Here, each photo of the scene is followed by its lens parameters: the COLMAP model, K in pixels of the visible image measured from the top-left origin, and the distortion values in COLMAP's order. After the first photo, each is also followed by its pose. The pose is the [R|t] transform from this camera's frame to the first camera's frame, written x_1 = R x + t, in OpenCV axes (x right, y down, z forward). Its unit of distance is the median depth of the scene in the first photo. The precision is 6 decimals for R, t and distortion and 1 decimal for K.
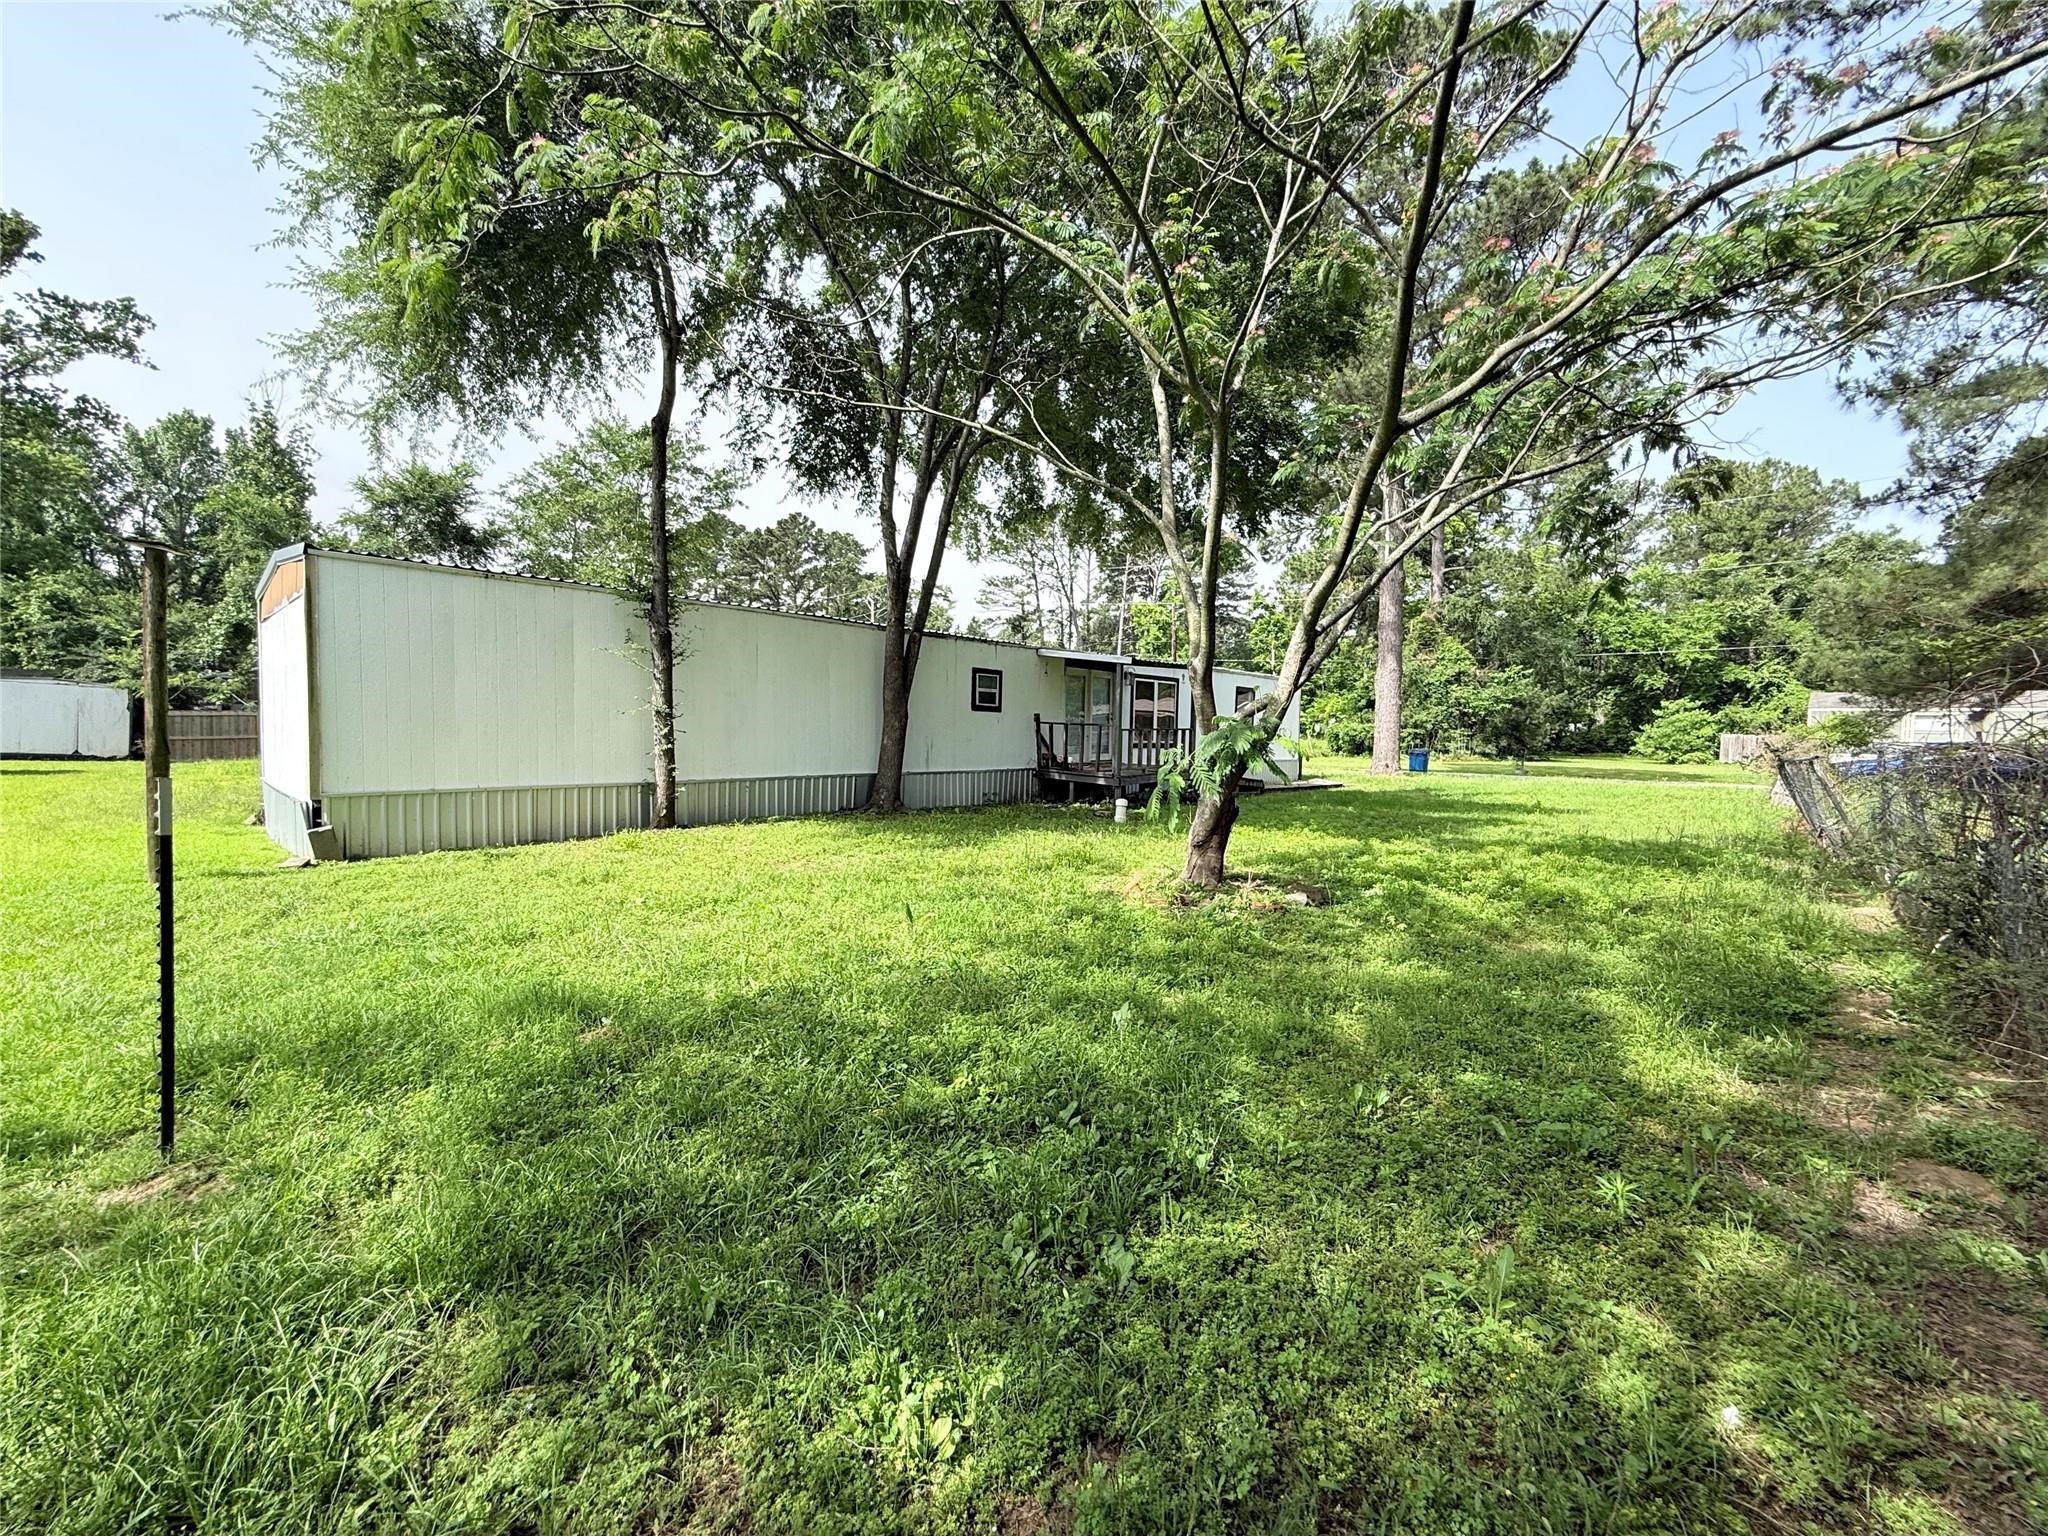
lens RADIAL K [[820.5, 0, 1030.3], [0, 820.5, 765.9], [0, 0, 1]] dist [0.001589, -0.000168]
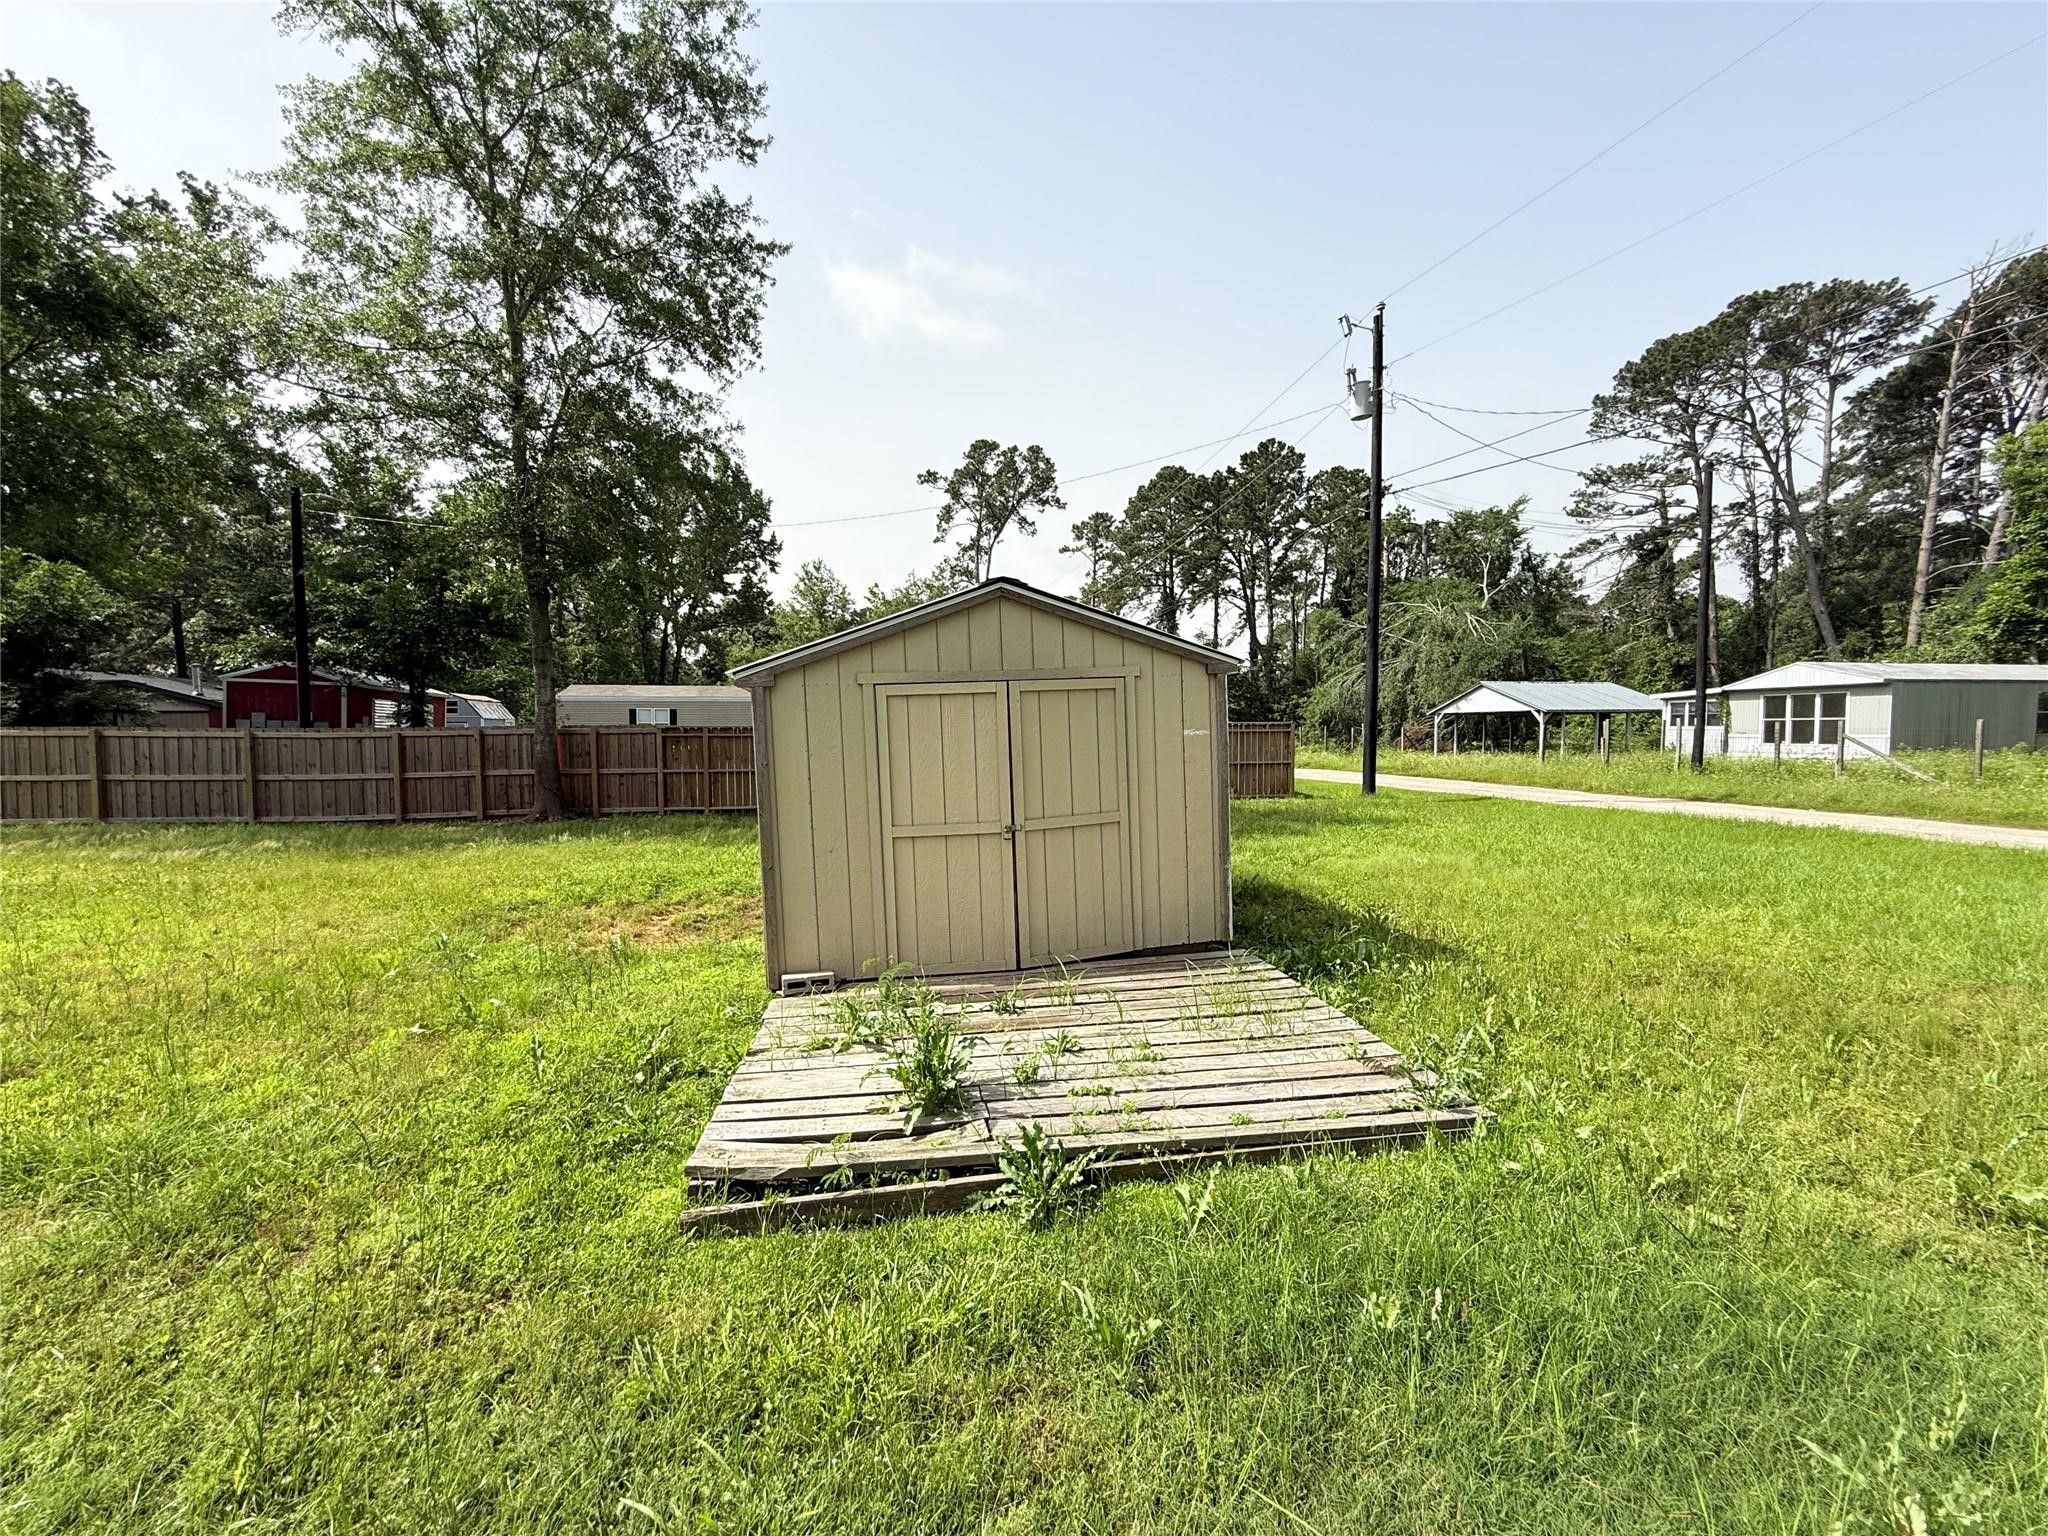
lens RADIAL K [[820.5, 0, 1013.1], [0, 820.5, 765.1], [0, 0, 1]] dist [0.001589, -0.000168]
pose [[0.794336, 0.004014, -0.607465, -0.123118], [-0.009621, 0.999936, -0.005972, -0.078138], [0.607402, 0.010588, 0.794324, 1.658811]]
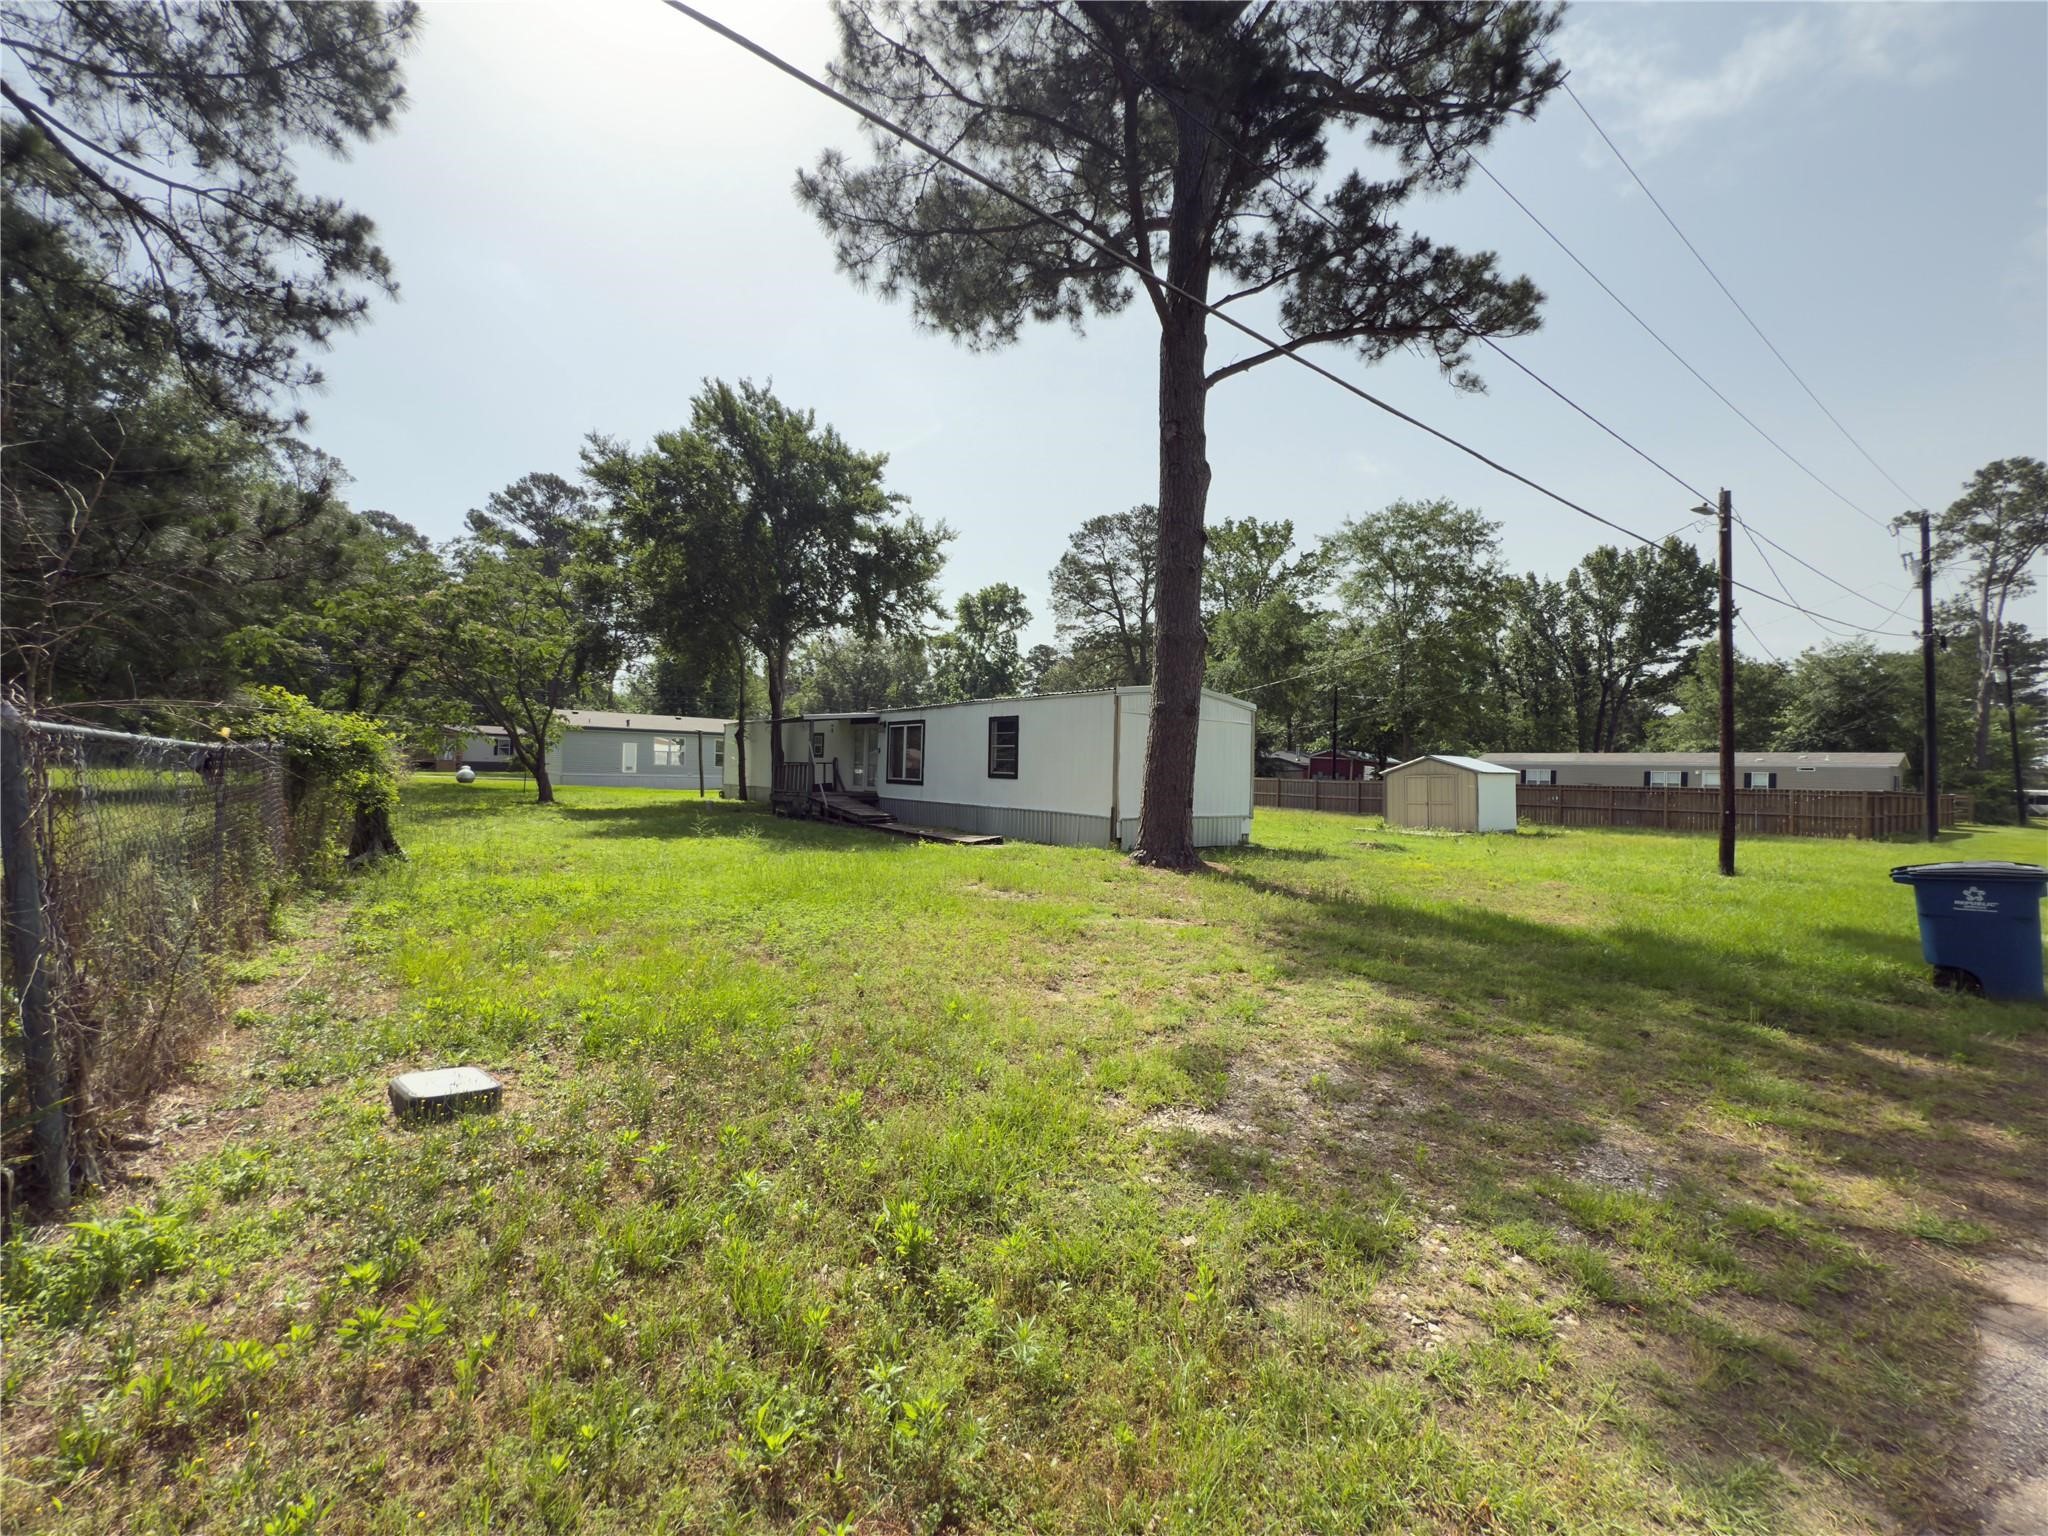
lens RADIAL K [[820.5, 0, 1017.6], [0, 820.5, 730.1], [0, 0, 1]] dist [0.001589, -0.000168]
pose [[-0.177400, -0.074131, -0.981343, 1.297407], [-0.077403, 0.995121, -0.061180, -0.039707], [0.981090, 0.065106, -0.182272, 1.413115]]
